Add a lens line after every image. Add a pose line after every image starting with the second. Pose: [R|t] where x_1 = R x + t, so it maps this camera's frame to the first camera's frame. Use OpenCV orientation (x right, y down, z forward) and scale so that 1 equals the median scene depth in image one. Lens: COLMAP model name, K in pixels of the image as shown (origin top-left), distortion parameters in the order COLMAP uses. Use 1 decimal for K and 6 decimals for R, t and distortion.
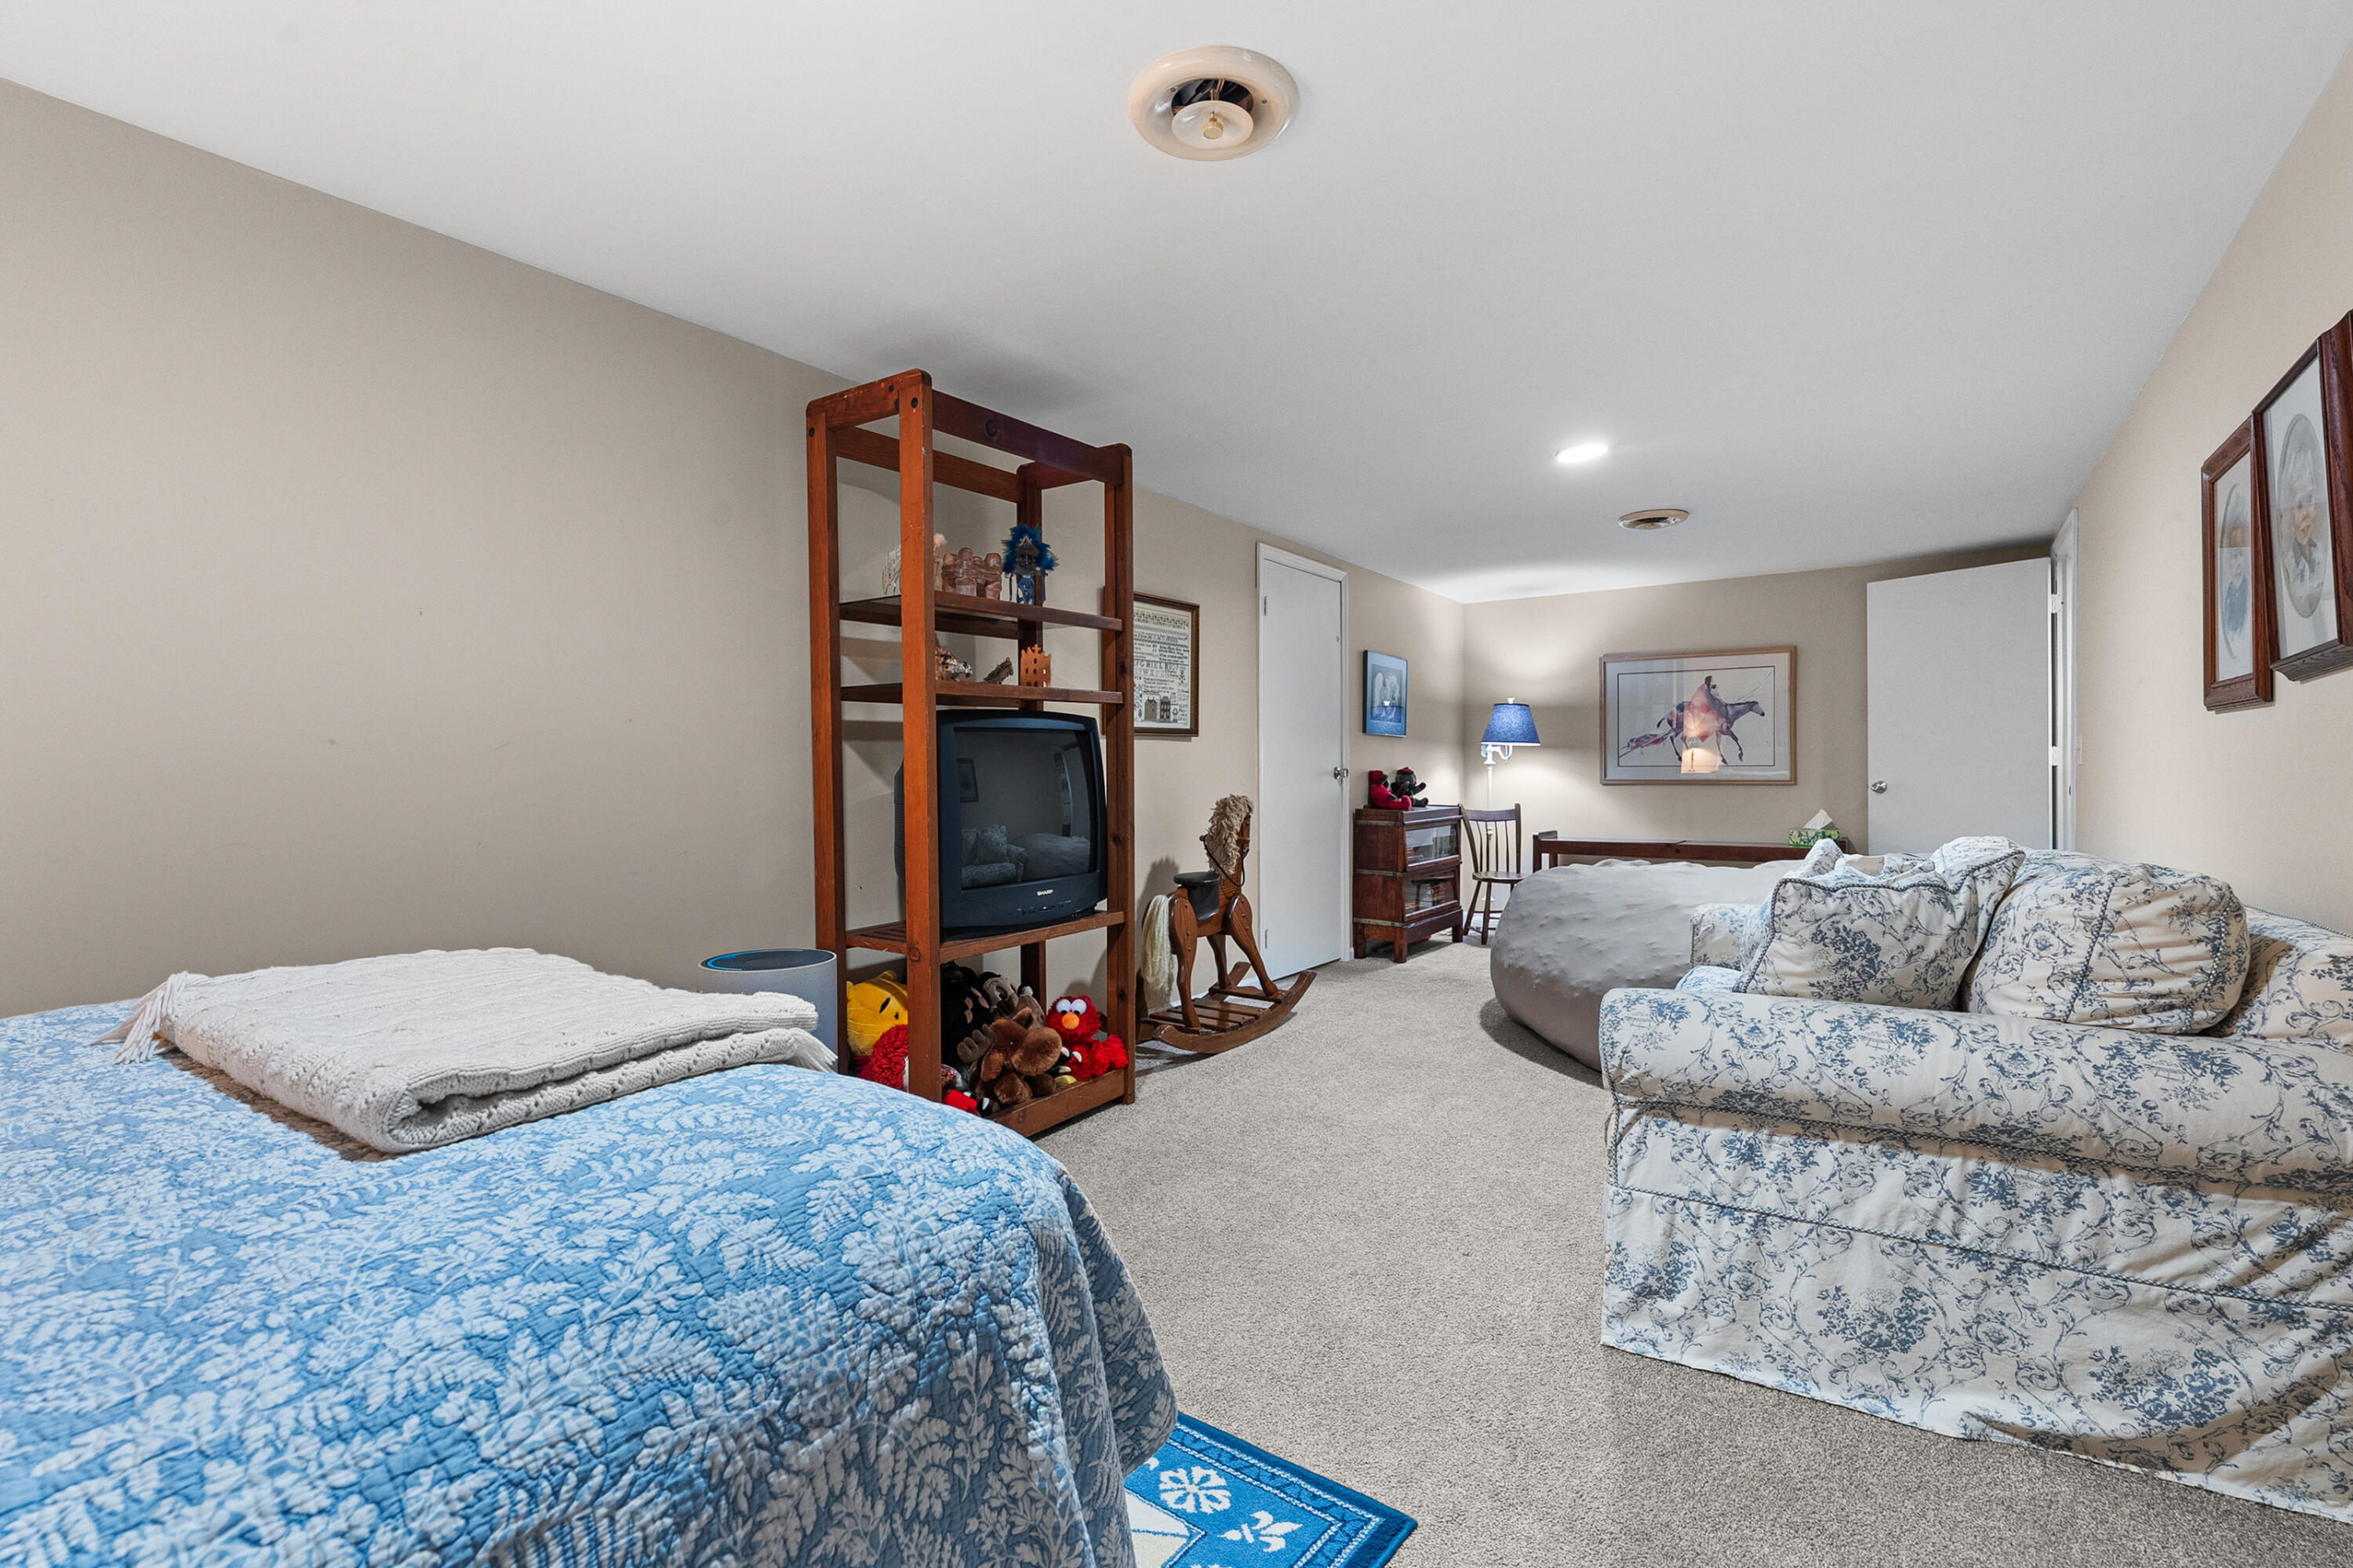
lens RADIAL K [[1070.6, 0, 1173.8], [0, 1070.6, 775.7], [0, 0, 1]] dist [-0.004903, 0.001156]
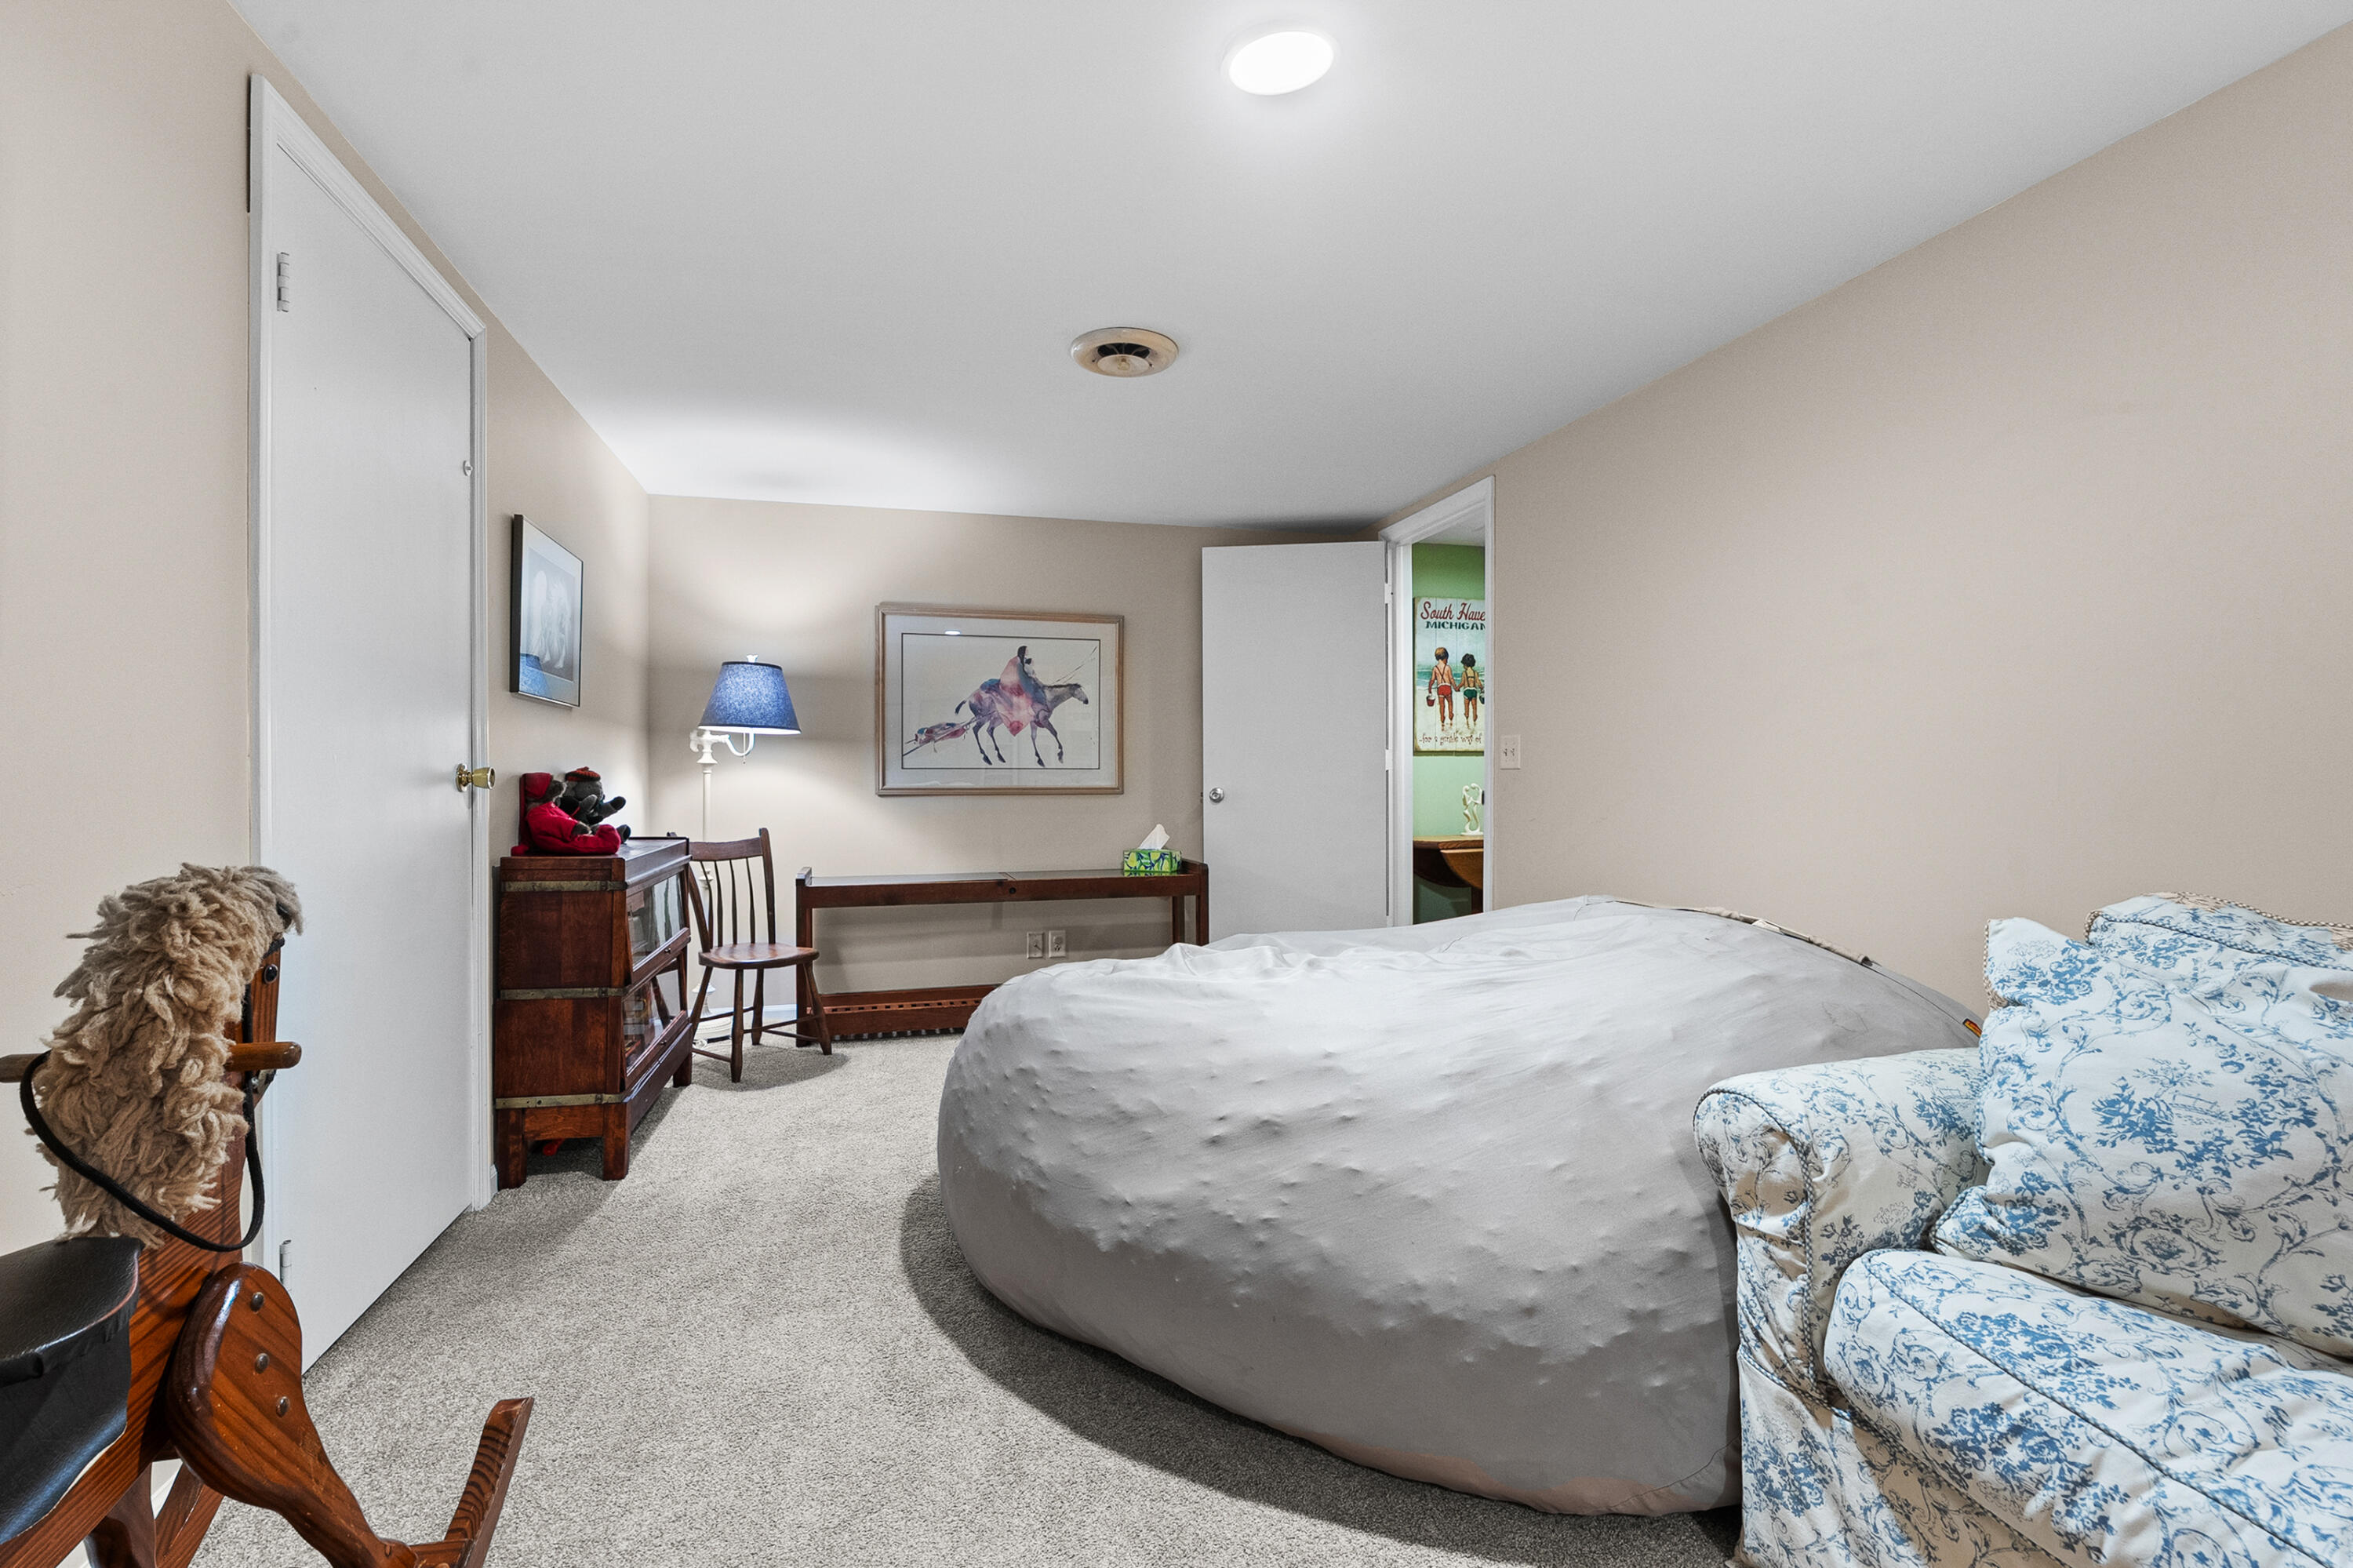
lens RADIAL K [[1070.6, 0, 1179.5], [0, 1070.6, 775.3], [0, 0, 1]] dist [-0.004903, 0.001156]
pose [[0.647049, 0.002241, 0.762445, 0.010142], [0.003325, 0.999978, -0.005761, -0.000124], [-0.762441, 0.006263, 0.647027, 0.459842]]
